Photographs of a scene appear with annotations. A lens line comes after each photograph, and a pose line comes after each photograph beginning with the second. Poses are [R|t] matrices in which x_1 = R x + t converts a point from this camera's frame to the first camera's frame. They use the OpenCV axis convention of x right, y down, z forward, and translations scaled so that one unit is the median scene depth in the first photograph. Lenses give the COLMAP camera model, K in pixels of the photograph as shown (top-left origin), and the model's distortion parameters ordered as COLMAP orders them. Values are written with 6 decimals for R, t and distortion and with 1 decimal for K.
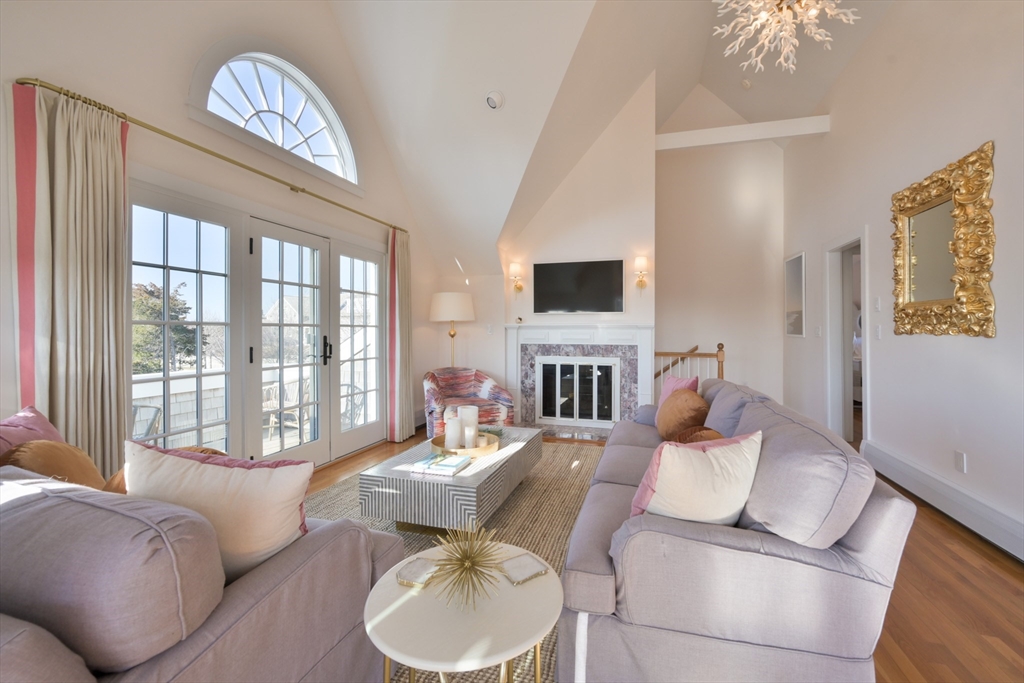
lens RADIAL K [[420.1, 0, 512.6], [0, 420.1, 319.6], [0, 0, 1]] dist [-0.001849, -0.000381]
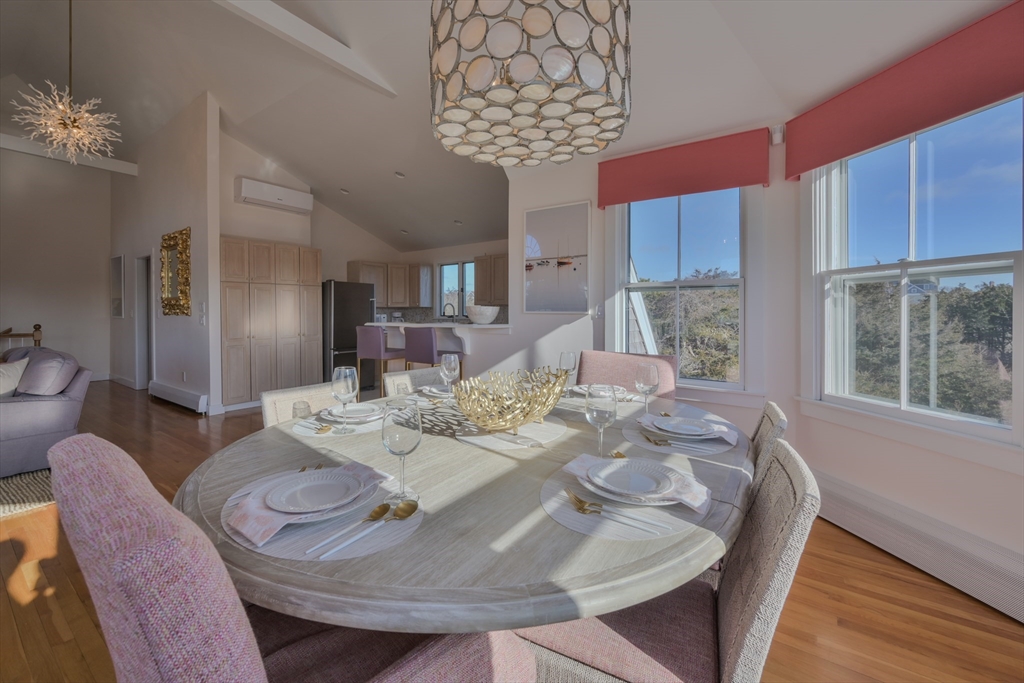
lens RADIAL K [[420.1, 0, 512.6], [0, 420.1, 319.6], [0, 0, 1]] dist [-0.001849, -0.000381]
pose [[0.301665, -0.022177, 0.953156, -0.457753], [-0.018801, 0.999397, 0.029203, -0.033628], [-0.953229, -0.026730, 0.301066, -1.289401]]
